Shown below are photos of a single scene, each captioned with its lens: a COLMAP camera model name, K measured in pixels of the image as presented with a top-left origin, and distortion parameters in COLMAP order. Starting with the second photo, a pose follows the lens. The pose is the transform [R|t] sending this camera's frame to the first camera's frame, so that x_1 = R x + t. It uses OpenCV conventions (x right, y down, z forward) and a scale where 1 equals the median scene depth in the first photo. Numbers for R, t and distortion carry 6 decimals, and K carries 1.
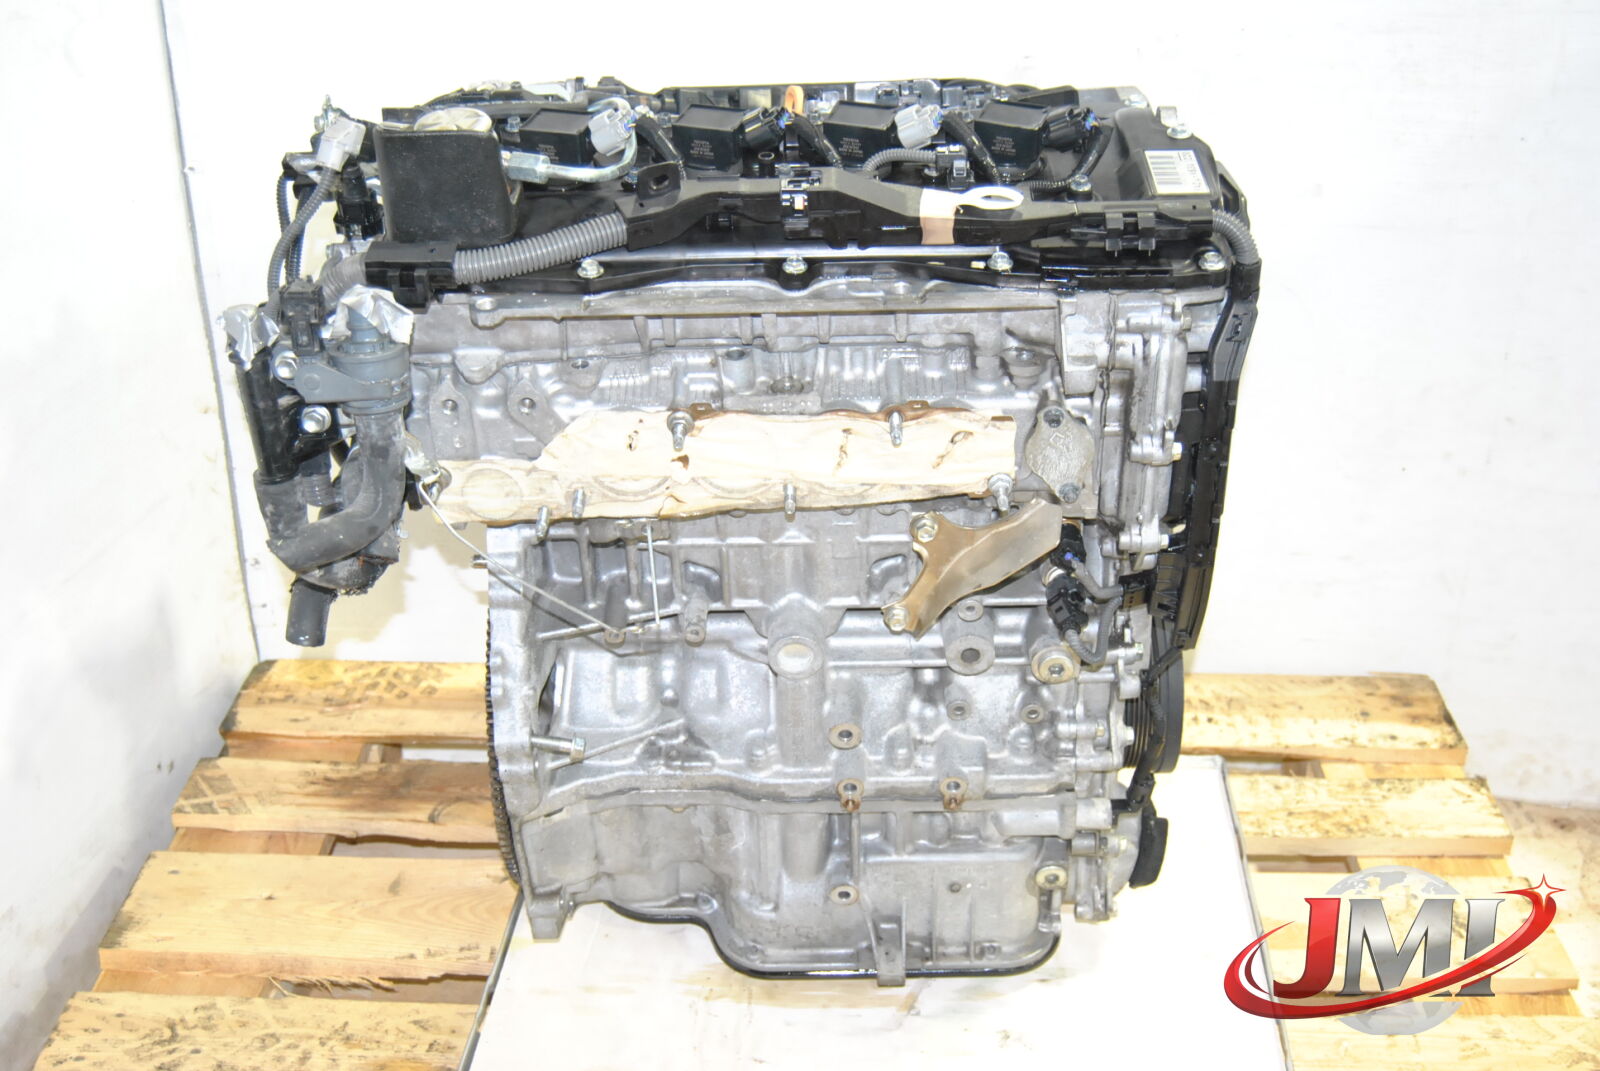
lens RADIAL K [[1915.6, 0, 799.0], [0, 1915.6, 526.2], [0, 0, 1]] dist [-0.052211, 0.000000]
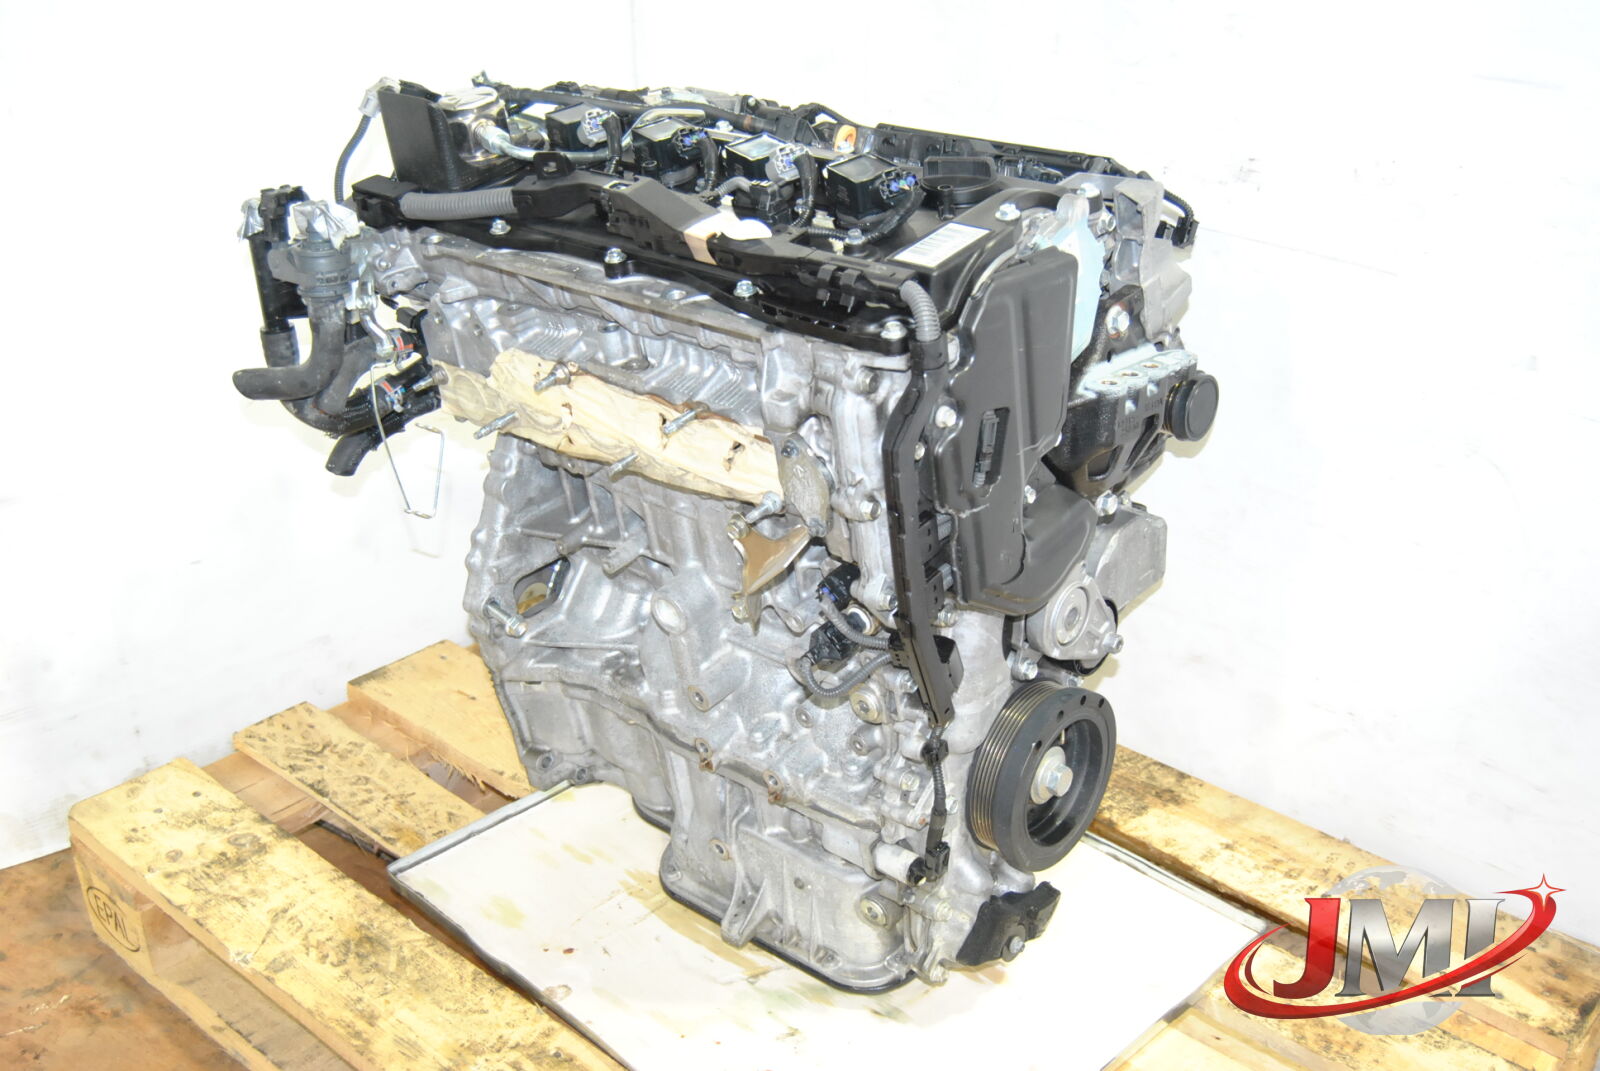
lens RADIAL K [[1802.8, 0, 798.3], [0, 1802.8, 542.5], [0, 0, 1]] dist [-0.034293, 0.000000]
pose [[0.744723, 0.285398, -0.603271, 0.750785], [-0.292788, 0.952031, 0.088951, -0.096794], [0.599719, 0.110386, 0.792560, 0.213594]]
